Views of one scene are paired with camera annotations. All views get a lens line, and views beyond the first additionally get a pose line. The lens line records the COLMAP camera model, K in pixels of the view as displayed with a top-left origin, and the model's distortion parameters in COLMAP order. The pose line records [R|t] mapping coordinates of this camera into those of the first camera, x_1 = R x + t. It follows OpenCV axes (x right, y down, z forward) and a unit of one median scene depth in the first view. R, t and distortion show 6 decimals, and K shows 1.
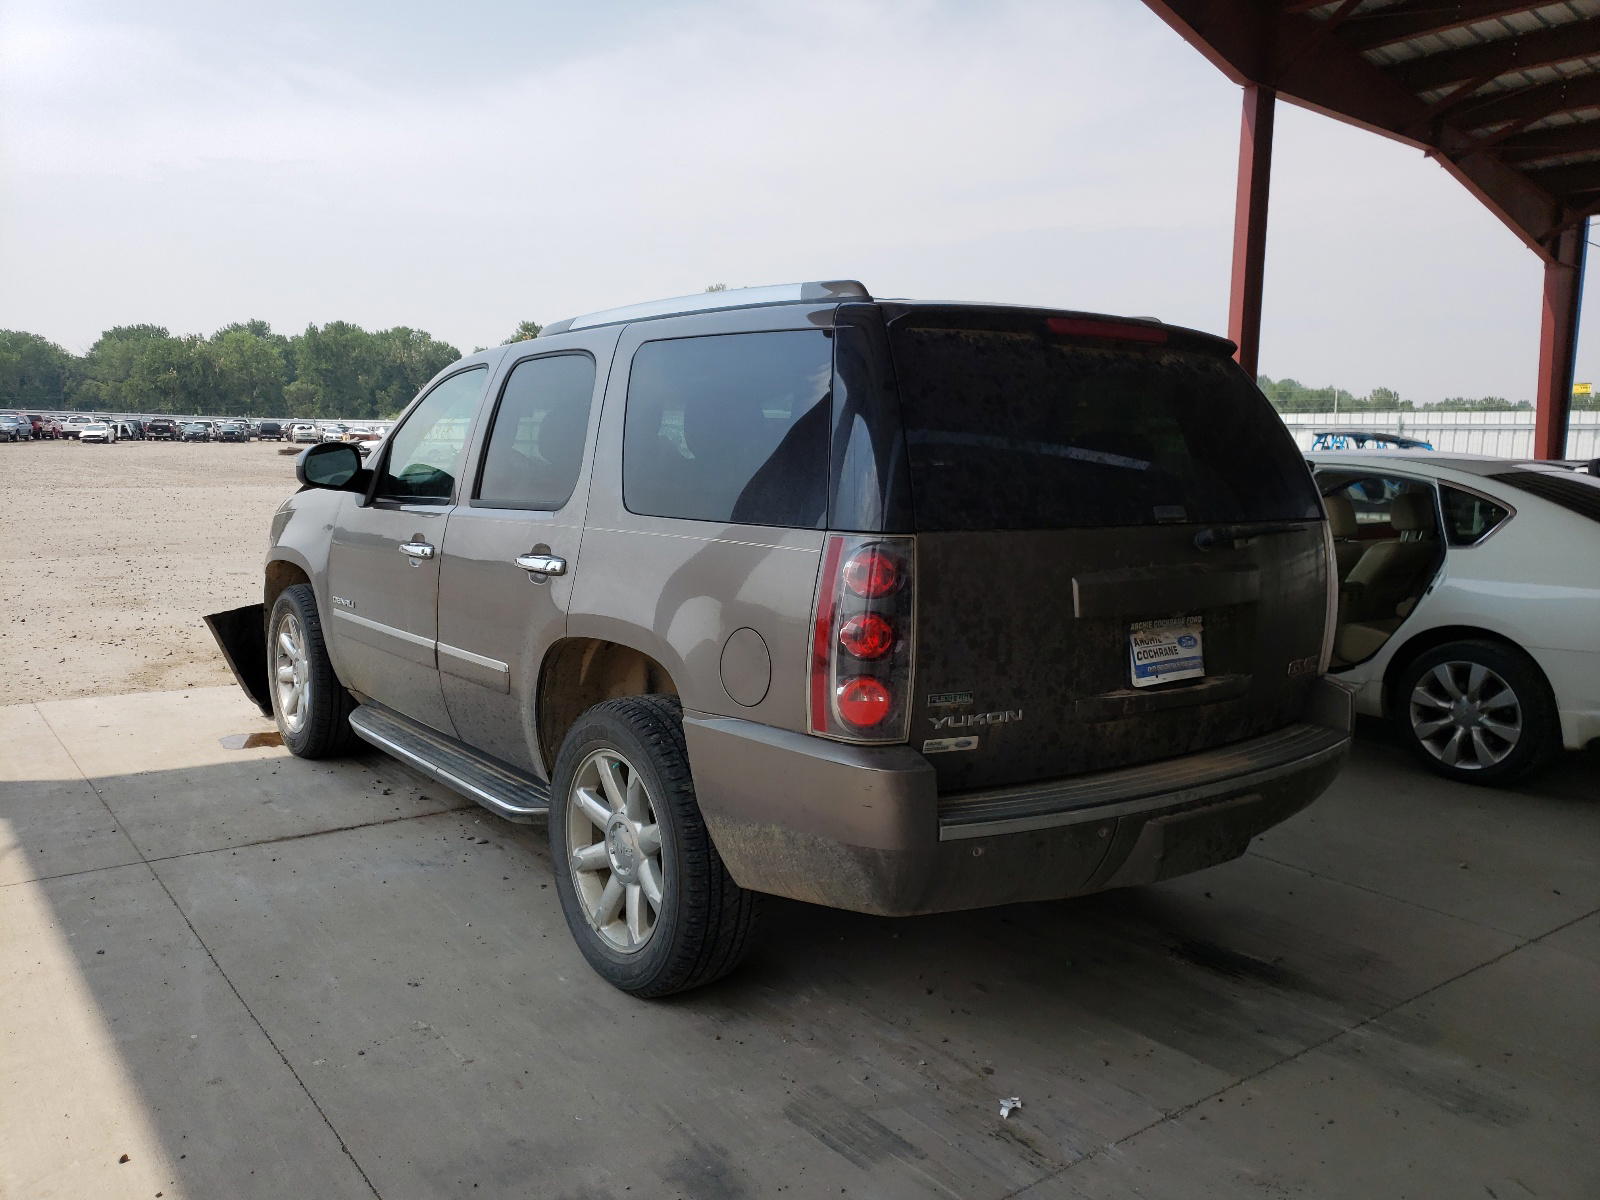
lens RADIAL K [[1237.9, 0, 790.6], [0, 1237.9, 600.7], [0, 0, 1]] dist [0.011464, 0.014215]
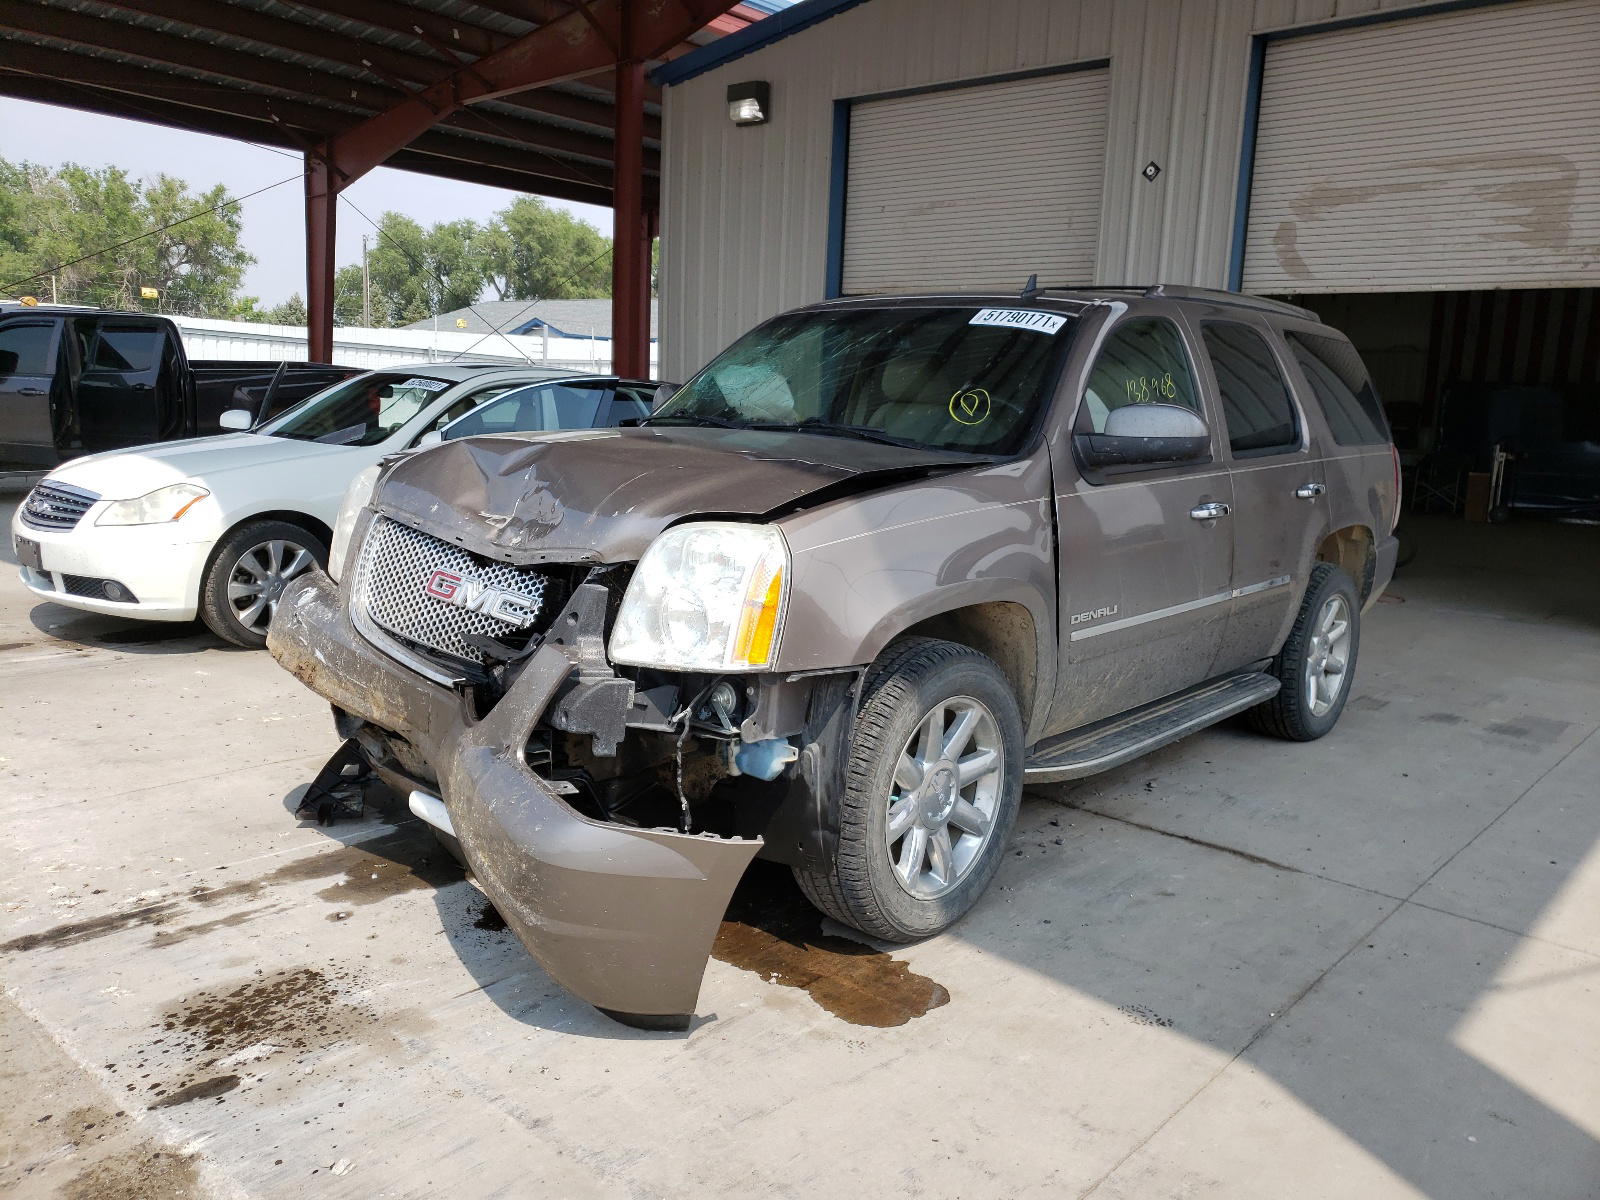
lens RADIAL K [[1237.9, 0, 796.2], [0, 1237.9, 597.9], [0, 0, 1]] dist [0.011464, 0.014215]
pose [[-0.192180, -0.193753, 0.962043, -1.096486], [0.074521, 0.974604, 0.211170, -0.188396], [-0.978526, 0.112275, -0.172861, 1.374482]]
